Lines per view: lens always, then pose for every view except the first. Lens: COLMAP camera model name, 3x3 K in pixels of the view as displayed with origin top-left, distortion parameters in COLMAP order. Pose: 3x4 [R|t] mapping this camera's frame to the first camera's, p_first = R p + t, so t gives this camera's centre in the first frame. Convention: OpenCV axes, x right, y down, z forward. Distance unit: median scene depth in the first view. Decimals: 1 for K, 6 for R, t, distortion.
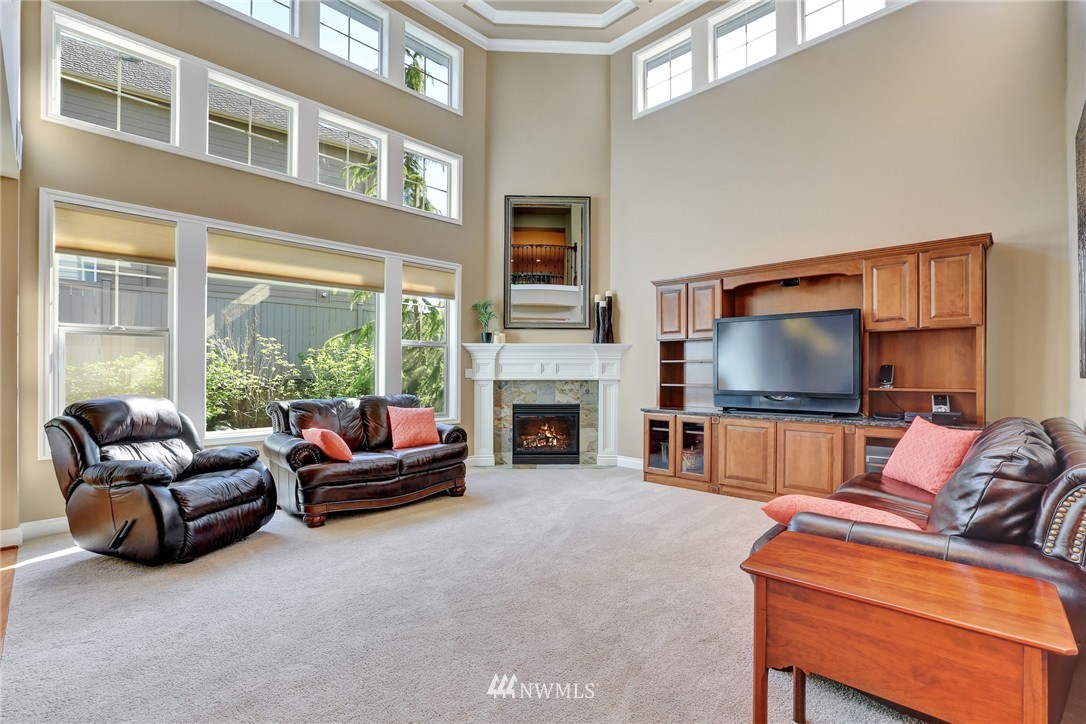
lens RADIAL K [[492.9, 0, 541.8], [0, 492.9, 369.8], [0, 0, 1]] dist [-0.020602, 0.006373]
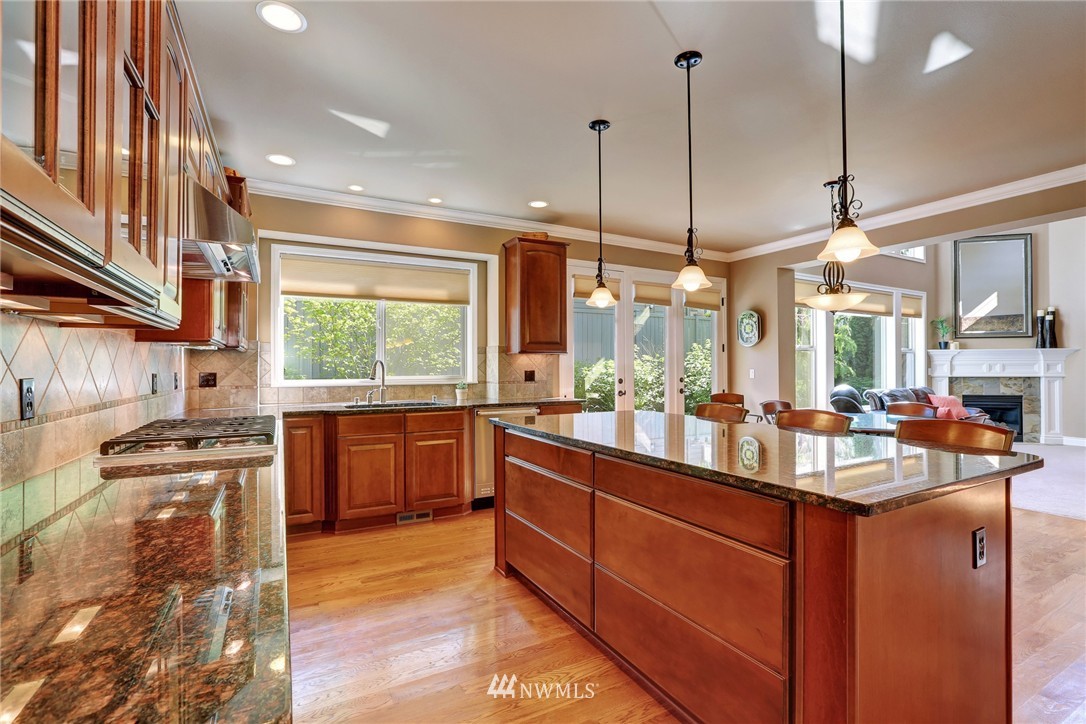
lens RADIAL K [[492.9, 0, 548.5], [0, 492.9, 363.4], [0, 0, 1]] dist [-0.020602, 0.006373]
pose [[0.958612, -0.008024, -0.284603, -0.786404], [0.006193, 0.999954, -0.007332, -0.012878], [0.284649, 0.005266, 0.958617, -0.596898]]
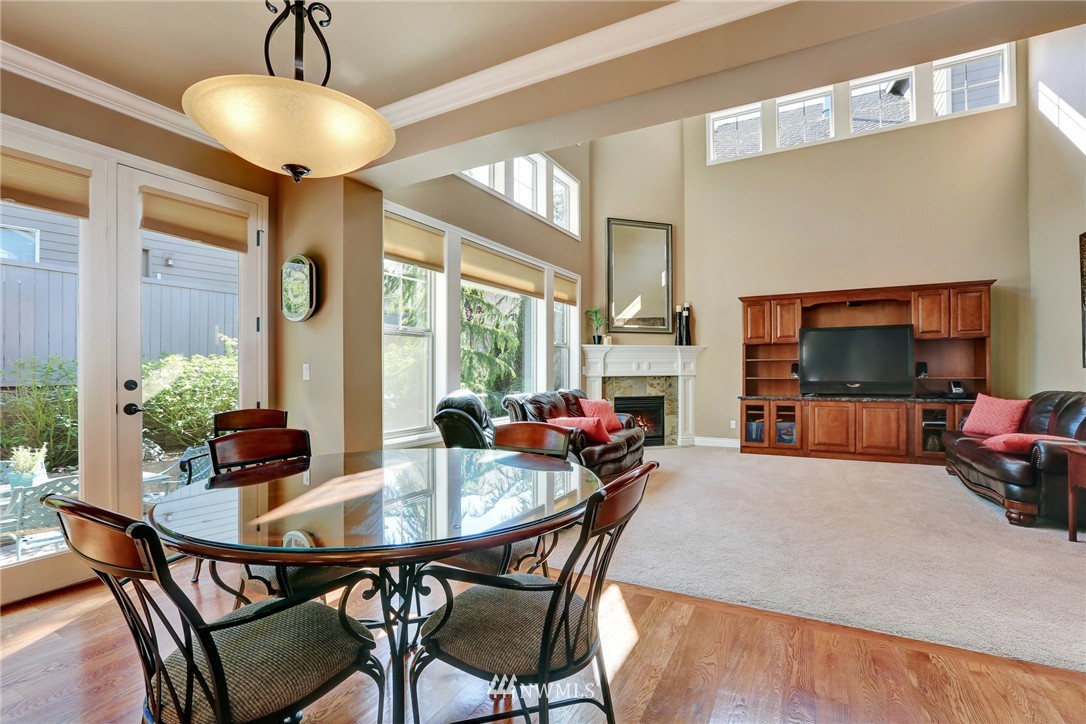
lens RADIAL K [[492.9, 0, 551.5], [0, 492.9, 368.0], [0, 0, 1]] dist [-0.020602, 0.006373]
pose [[0.959447, -0.006268, 0.281819, -0.554156], [0.007288, 0.999970, -0.002570, 0.003113], [-0.281794, 0.004519, 0.959464, -0.079407]]
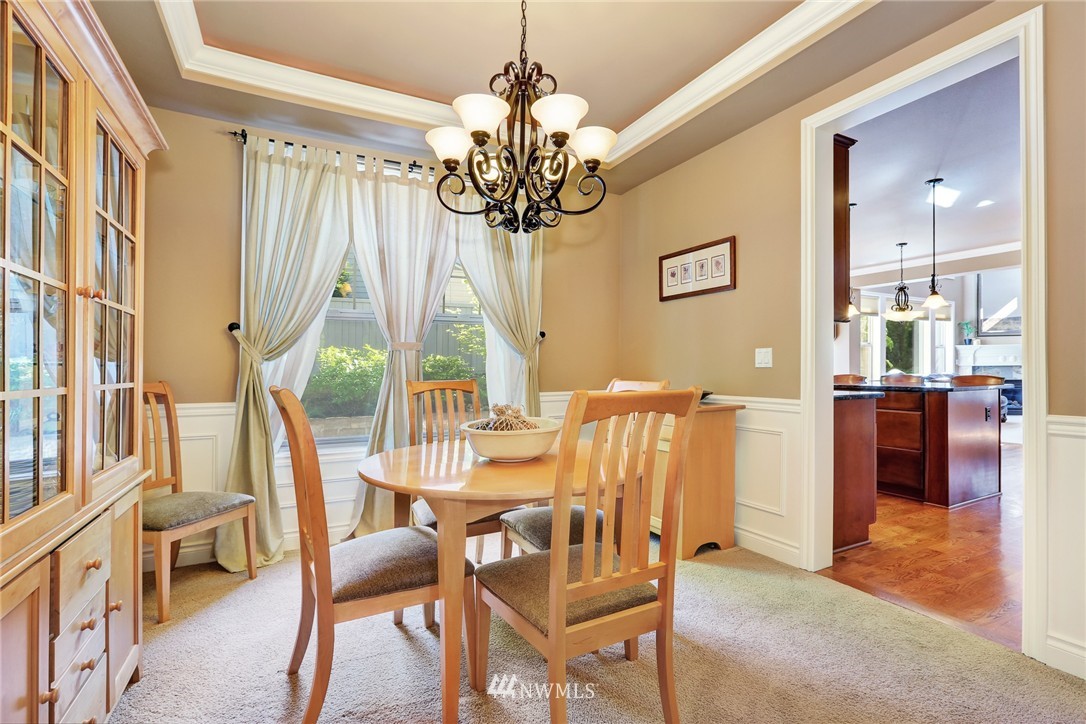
lens RADIAL K [[492.9, 0, 533.0], [0, 492.9, 365.1], [0, 0, 1]] dist [-0.020602, 0.006373]
pose [[0.945432, -0.005245, -0.325777, -1.042059], [0.005881, 0.999982, 0.000968, 0.007164], [0.325766, -0.002831, 0.945446, -1.182410]]
